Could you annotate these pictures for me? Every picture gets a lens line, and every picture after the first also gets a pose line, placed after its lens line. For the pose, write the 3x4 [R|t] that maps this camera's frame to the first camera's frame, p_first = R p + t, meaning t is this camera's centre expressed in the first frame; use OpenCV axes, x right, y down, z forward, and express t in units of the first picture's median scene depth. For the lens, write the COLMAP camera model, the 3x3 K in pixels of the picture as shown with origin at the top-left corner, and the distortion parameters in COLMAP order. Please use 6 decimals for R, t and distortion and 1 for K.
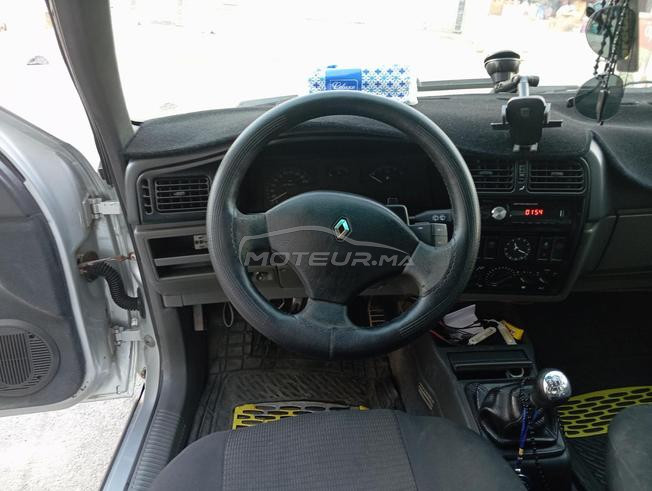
lens RADIAL K [[528.8, 0, 326.0], [0, 528.8, 245.5], [0, 0, 1]] dist [0.088086, -0.175884]
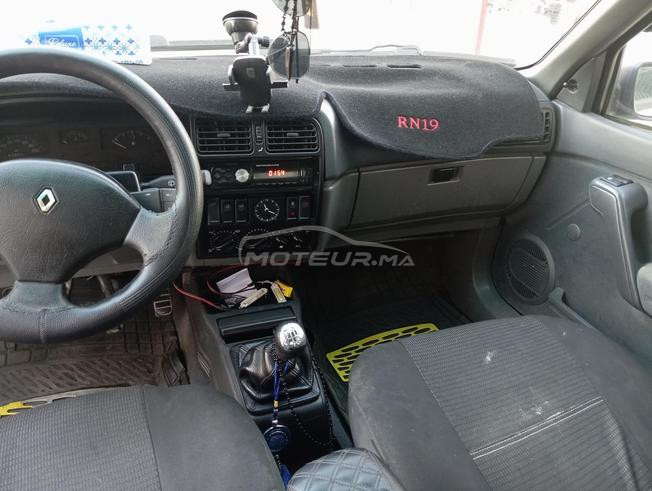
lens RADIAL K [[528.8, 0, 326.0], [0, 528.8, 245.5], [0, 0, 1]] dist [0.088086, -0.175884]
pose [[0.954848, -0.087739, 0.283844, 0.181269], [0.072052, 0.995263, 0.065264, 0.016822], [-0.288226, -0.041865, 0.956647, -0.008780]]
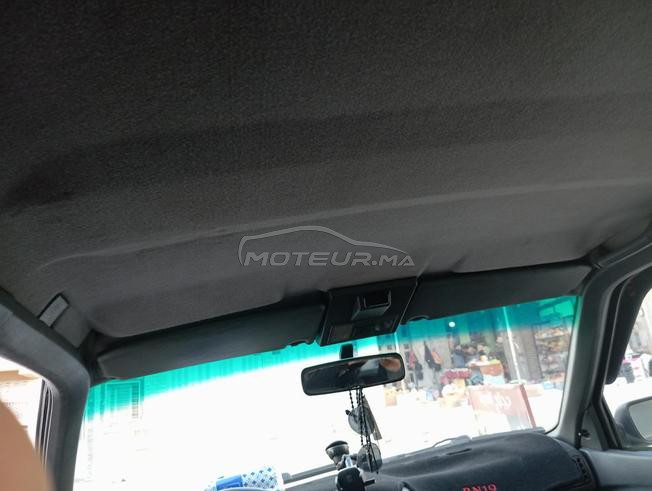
lens RADIAL K [[528.8, 0, 326.0], [0, 528.8, 245.5], [0, 0, 1]] dist [0.088086, -0.175884]
pose [[0.969341, -0.135946, 0.204685, 0.080533], [0.238301, 0.723221, -0.648200, 0.223030], [-0.059912, 0.677104, 0.733444, -0.518401]]
